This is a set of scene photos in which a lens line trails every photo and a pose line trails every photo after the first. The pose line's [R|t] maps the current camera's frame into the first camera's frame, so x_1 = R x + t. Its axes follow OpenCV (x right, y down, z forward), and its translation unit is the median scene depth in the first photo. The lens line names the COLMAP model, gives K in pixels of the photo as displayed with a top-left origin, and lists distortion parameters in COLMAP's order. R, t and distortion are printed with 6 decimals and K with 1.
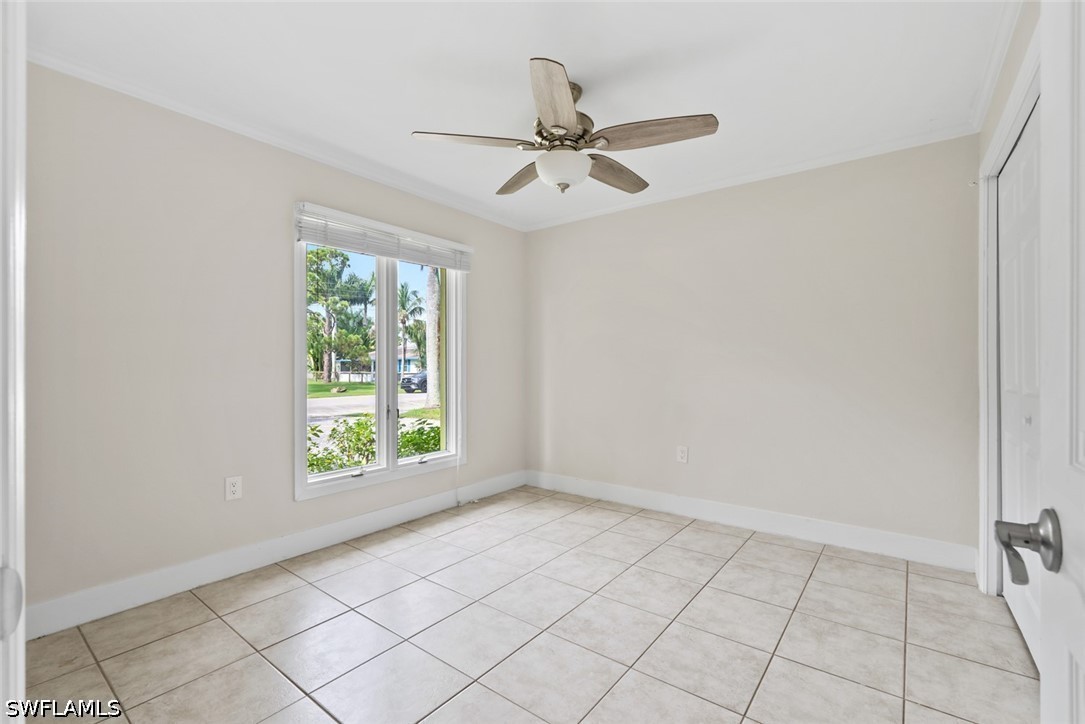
lens RADIAL K [[480.2, 0, 541.2], [0, 480.2, 361.2], [0, 0, 1]] dist [-0.001352, 0.000083]
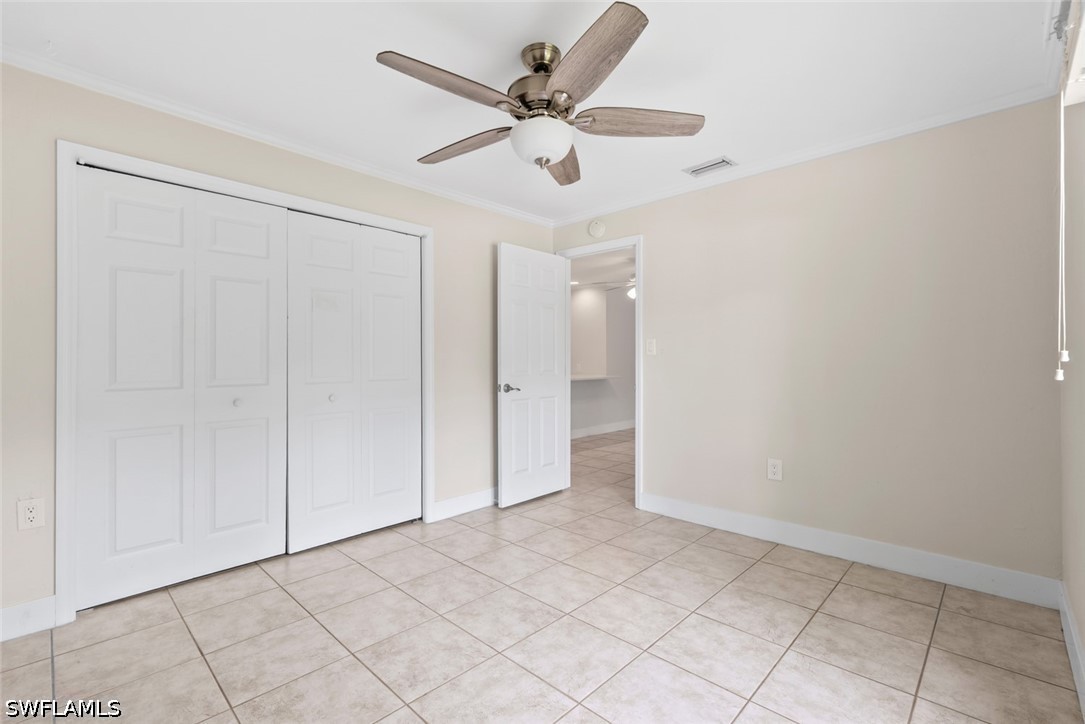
lens RADIAL K [[480.2, 0, 538.4], [0, 480.2, 360.8], [0, 0, 1]] dist [-0.001352, 0.000083]
pose [[-0.993339, 0.004471, 0.115140, -0.052623], [0.003799, 0.999974, -0.006050, 0.004614], [-0.115164, -0.005572, -0.993331, 2.008390]]
